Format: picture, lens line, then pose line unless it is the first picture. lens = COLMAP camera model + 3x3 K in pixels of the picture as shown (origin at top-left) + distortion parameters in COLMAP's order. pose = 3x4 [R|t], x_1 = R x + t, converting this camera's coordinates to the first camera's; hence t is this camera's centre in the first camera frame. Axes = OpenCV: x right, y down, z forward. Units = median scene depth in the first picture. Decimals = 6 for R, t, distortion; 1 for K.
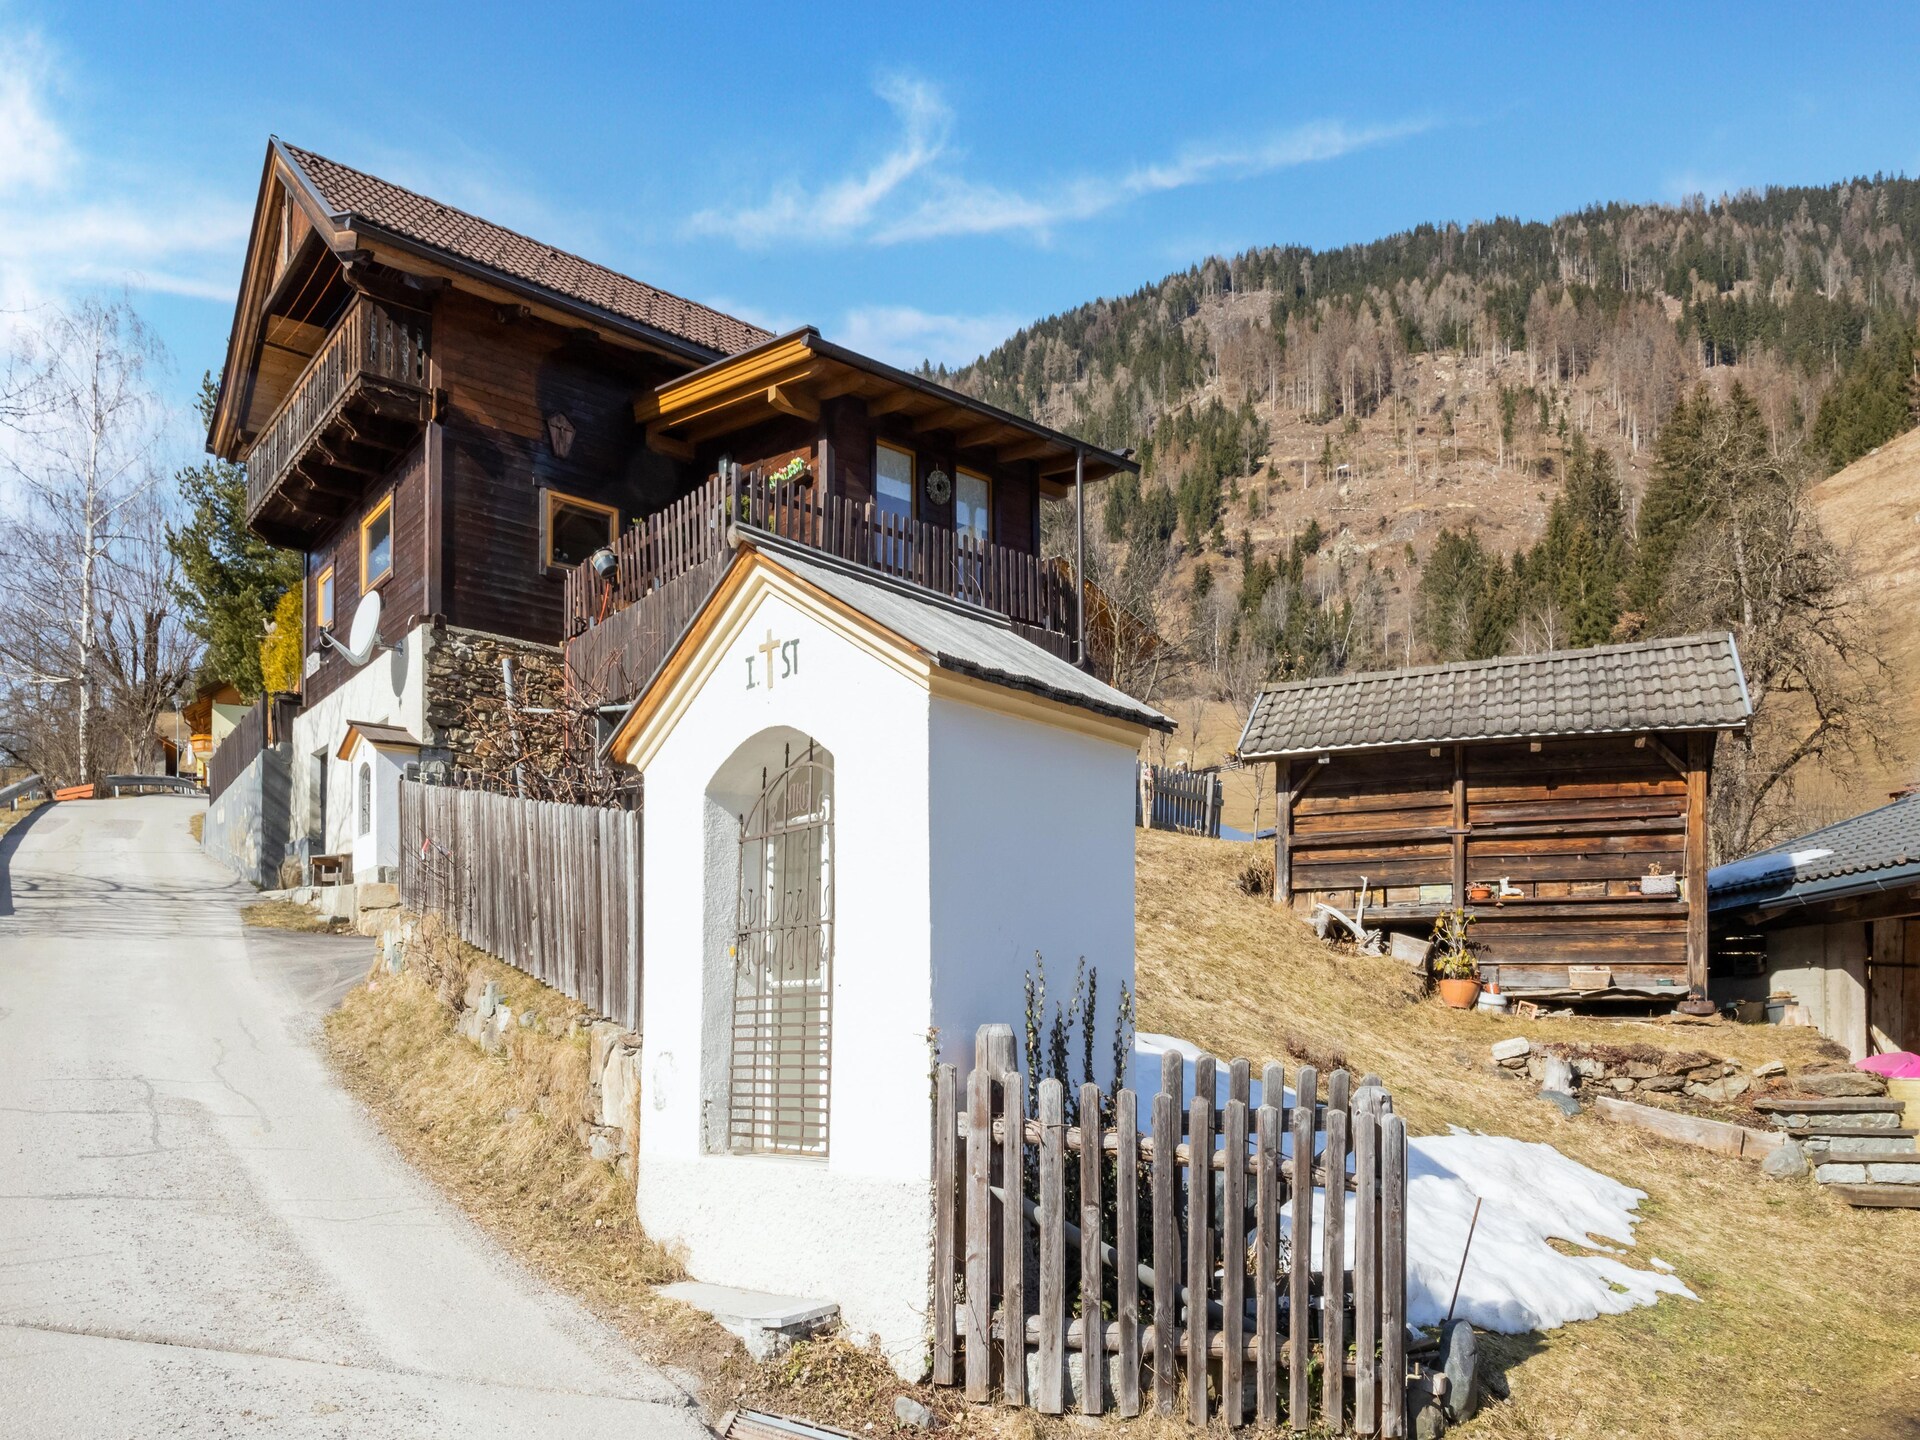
lens RADIAL K [[1847.6, 0, 958.9], [0, 1847.6, 674.8], [0, 0, 1]] dist [0.007171, 0.020408]
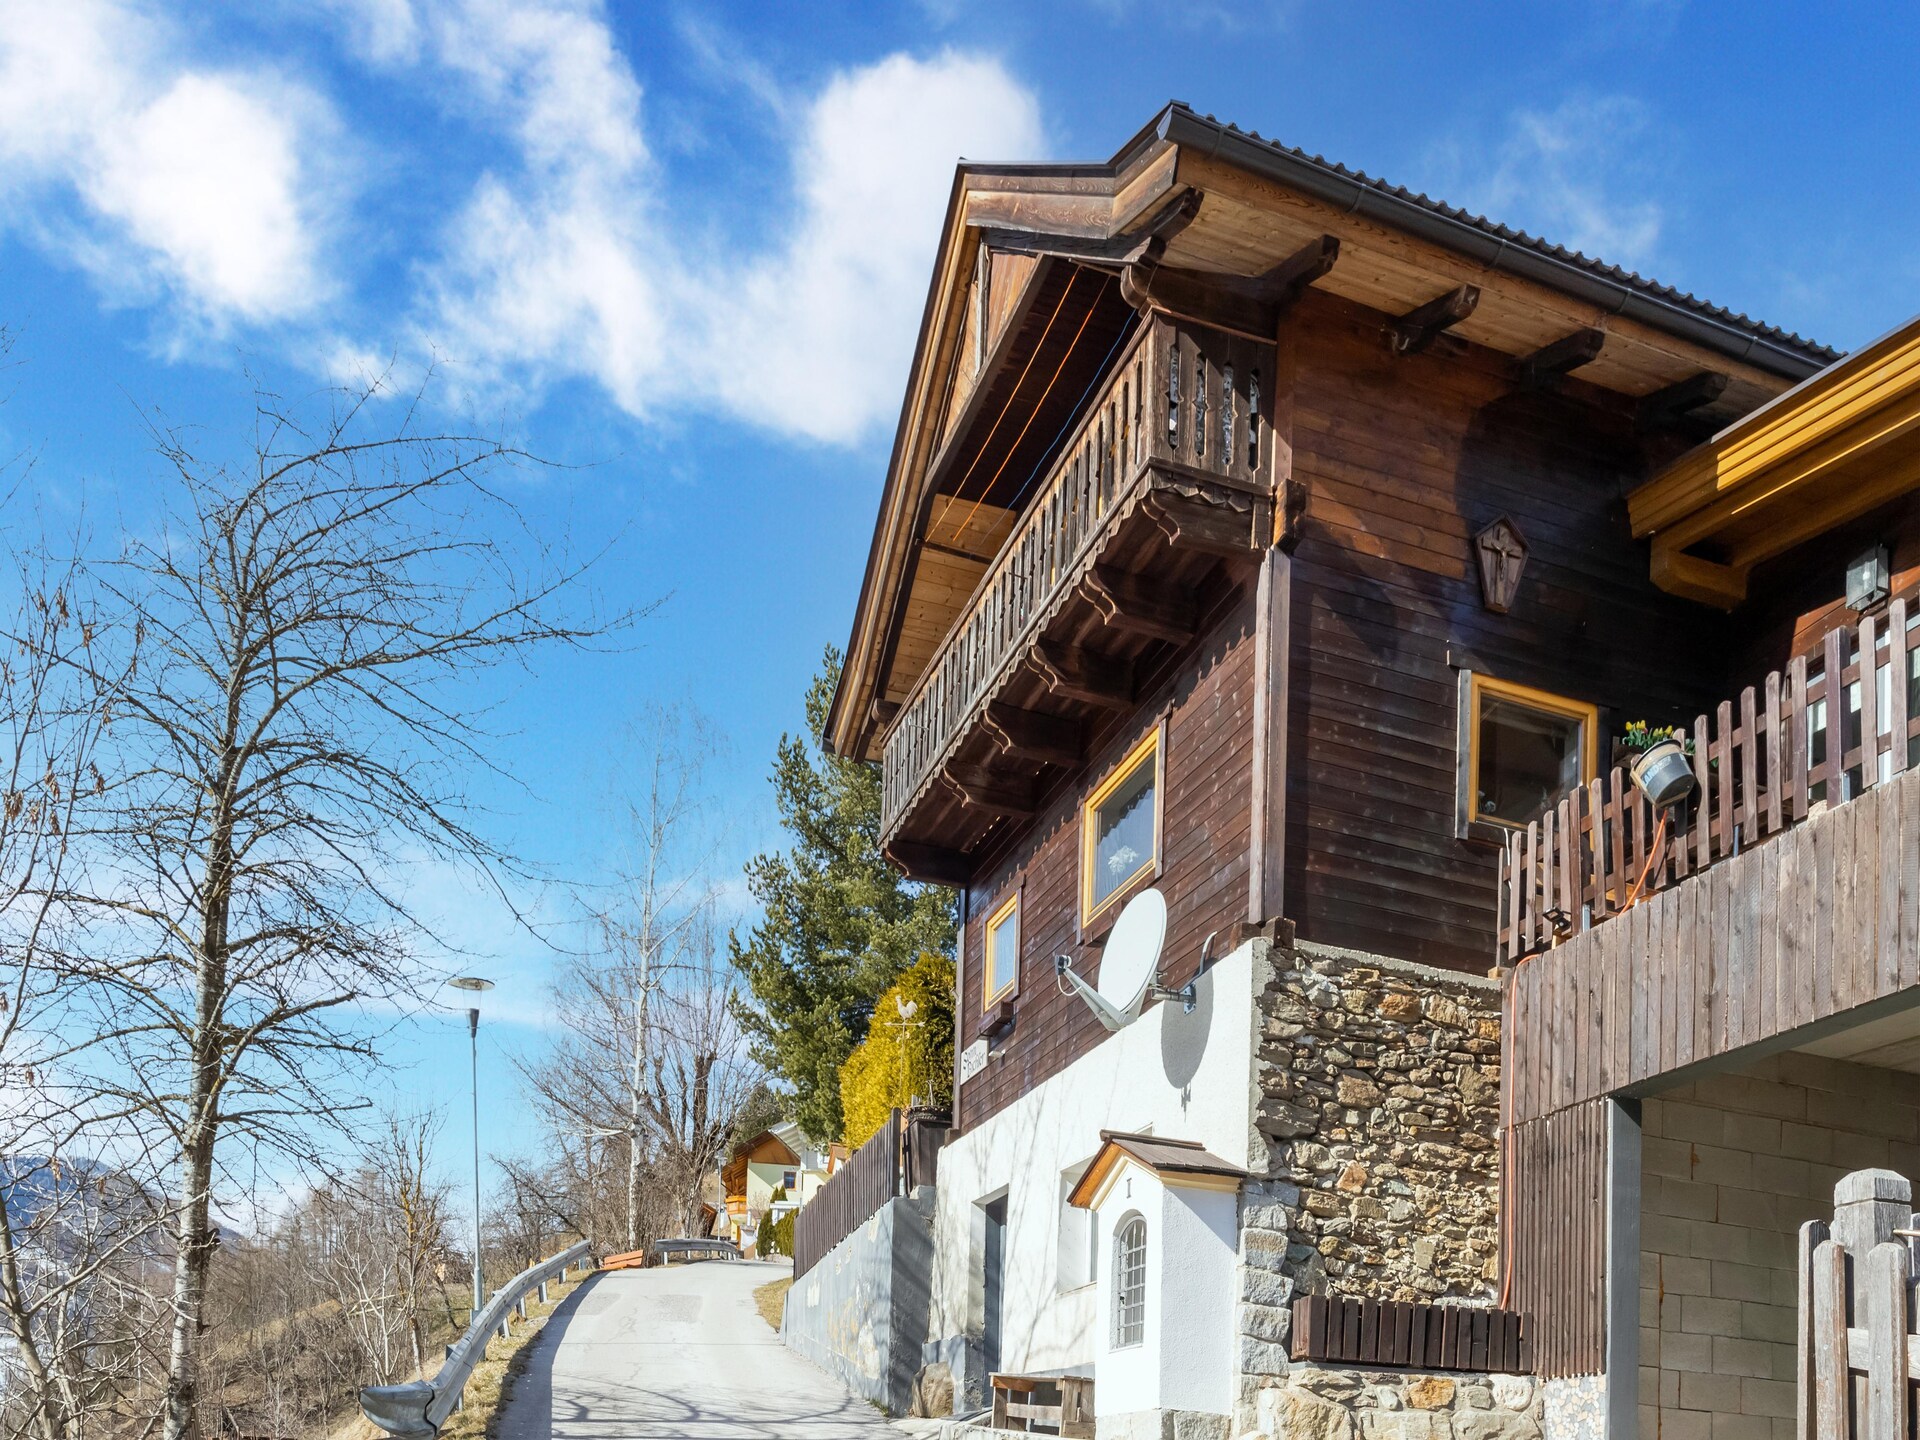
lens RADIAL K [[1847.6, 0, 958.9], [0, 1847.6, 674.8], [0, 0, 1]] dist [0.007171, 0.020408]
pose [[0.963762, -0.087878, -0.251875, -0.202171], [0.025741, 0.970412, -0.240080, 0.021823], [0.265520, 0.224897, 0.937508, 0.401158]]
